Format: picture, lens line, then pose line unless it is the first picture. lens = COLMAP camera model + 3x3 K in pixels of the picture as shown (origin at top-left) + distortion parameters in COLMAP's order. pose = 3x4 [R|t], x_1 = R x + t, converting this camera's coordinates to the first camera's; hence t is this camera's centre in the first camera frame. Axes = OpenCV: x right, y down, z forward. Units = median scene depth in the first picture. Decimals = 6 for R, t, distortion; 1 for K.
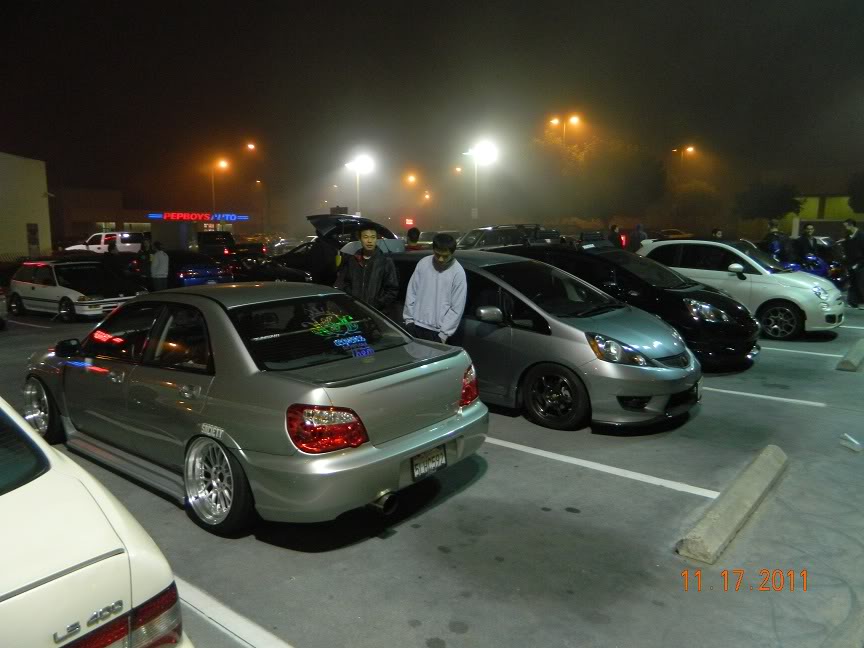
lens RADIAL K [[648.3, 0, 430.7], [0, 648.3, 322.4], [0, 0, 1]] dist [0.011553, -0.007218]
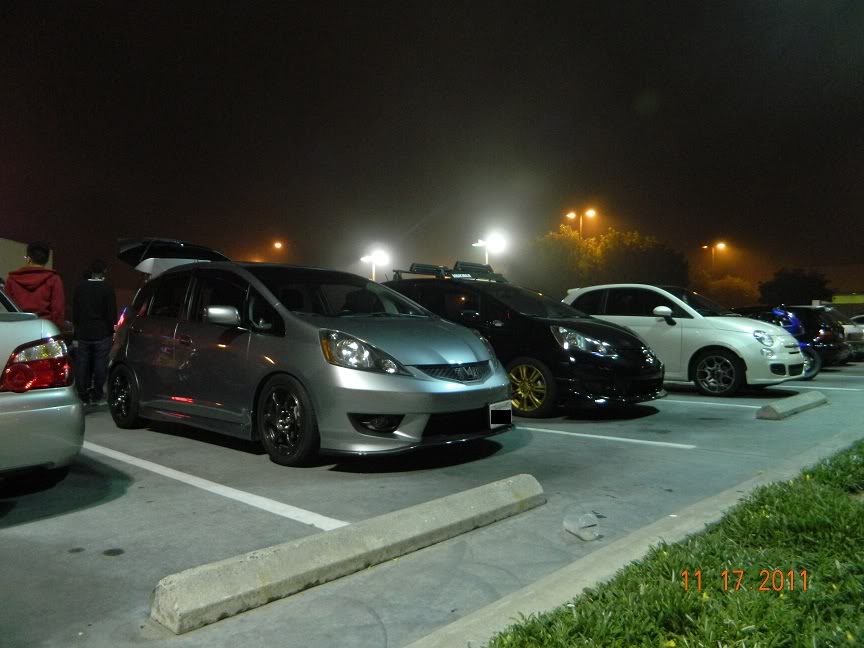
lens RADIAL K [[648.3, 0, 433.4], [0, 648.3, 325.9], [0, 0, 1]] dist [0.011553, -0.007218]
pose [[0.997609, -0.001752, -0.069086, 0.235512], [-0.009029, 0.987807, -0.155423, 0.070275], [0.068516, 0.155675, 0.985429, 0.154808]]
